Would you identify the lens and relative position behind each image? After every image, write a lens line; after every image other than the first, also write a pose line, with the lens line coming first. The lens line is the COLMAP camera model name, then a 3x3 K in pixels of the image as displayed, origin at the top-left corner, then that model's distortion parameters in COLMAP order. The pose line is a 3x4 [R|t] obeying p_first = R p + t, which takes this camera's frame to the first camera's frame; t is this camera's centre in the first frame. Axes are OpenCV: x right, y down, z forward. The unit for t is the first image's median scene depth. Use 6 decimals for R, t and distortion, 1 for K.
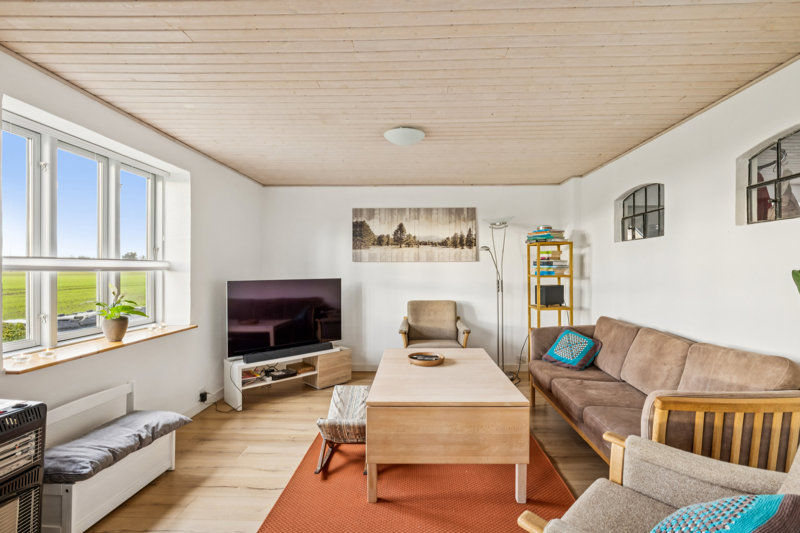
lens RADIAL K [[368.8, 0, 401.4], [0, 368.8, 269.7], [0, 0, 1]] dist [-0.007050, 0.000077]
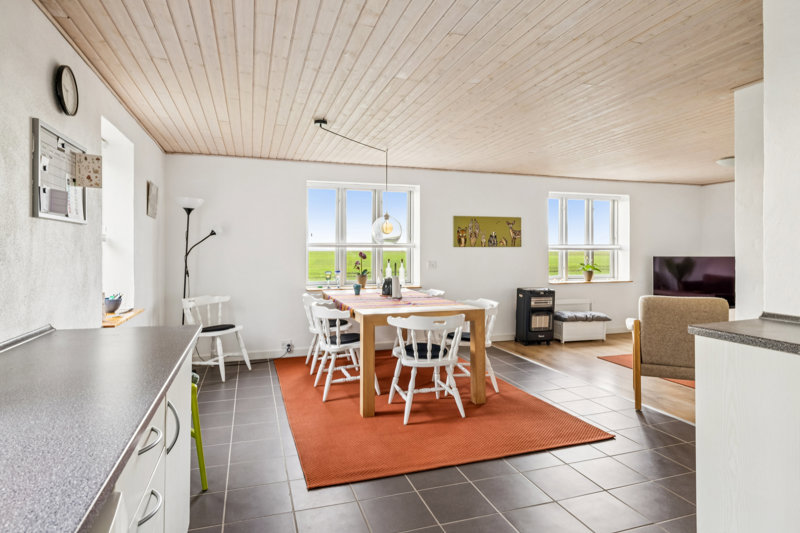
lens RADIAL K [[457.7, 0, 408.1], [0, 457.7, 245.6], [0, 0, 1]] dist [0.001621, 0.000129]
pose [[0.342597, -0.008252, -0.939446, 1.642666], [0.000482, 0.999963, -0.008607, 0.000512], [0.939482, 0.002496, 0.342588, -1.104524]]
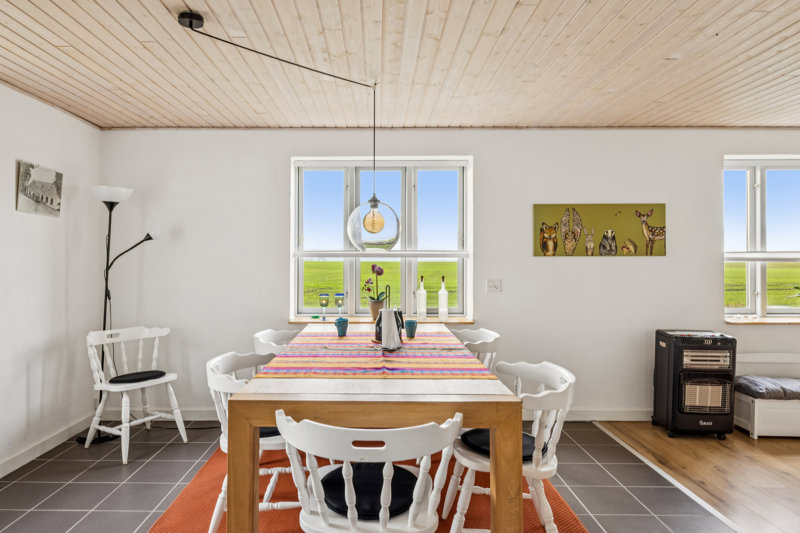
lens RADIAL K [[483.9, 0, 379.1], [0, 483.9, 257.2], [0, 0, 1]] dist [0.000614, -0.003887]
pose [[0.005158, -0.004866, -0.999975, 0.879800], [0.000591, 0.999988, -0.004863, -0.003760], [0.999987, -0.000566, 0.005161, -0.467243]]
